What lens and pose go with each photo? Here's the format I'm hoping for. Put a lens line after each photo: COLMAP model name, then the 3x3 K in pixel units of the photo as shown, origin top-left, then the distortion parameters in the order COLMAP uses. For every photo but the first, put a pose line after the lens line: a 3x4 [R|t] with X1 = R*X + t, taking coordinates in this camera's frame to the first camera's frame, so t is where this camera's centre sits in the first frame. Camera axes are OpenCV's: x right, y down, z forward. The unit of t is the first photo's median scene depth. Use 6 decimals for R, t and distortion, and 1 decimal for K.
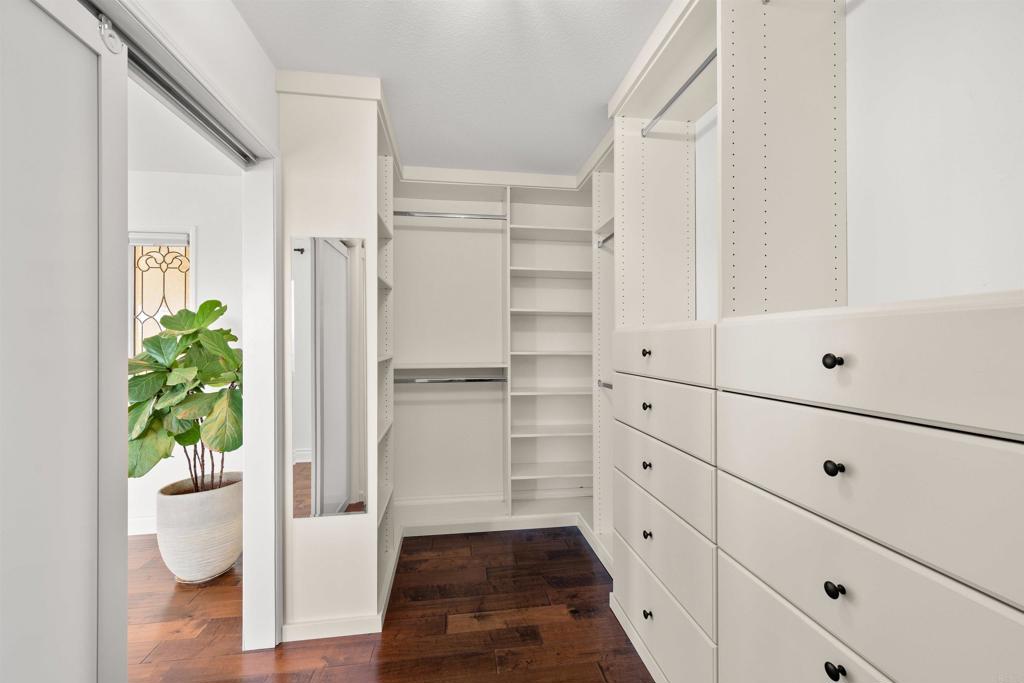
lens RADIAL K [[416.3, 0, 512.1], [0, 416.3, 343.0], [0, 0, 1]] dist [0.003724, 0.000145]
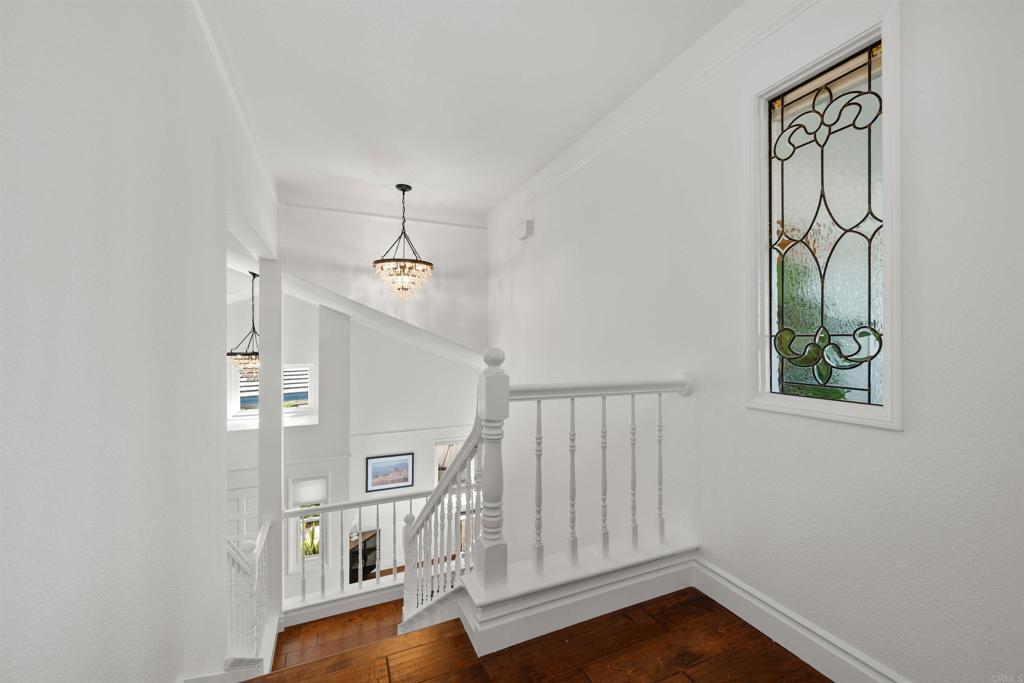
lens RADIAL K [[416.3, 0, 511.4], [0, 416.3, 342.0], [0, 0, 1]] dist [0.003724, 0.000145]
pose [[0.277239, 0.000326, -0.960801, -0.466222], [-0.002016, 0.999998, -0.000243, 0.060654], [0.960799, 0.002005, 0.277239, 0.516697]]
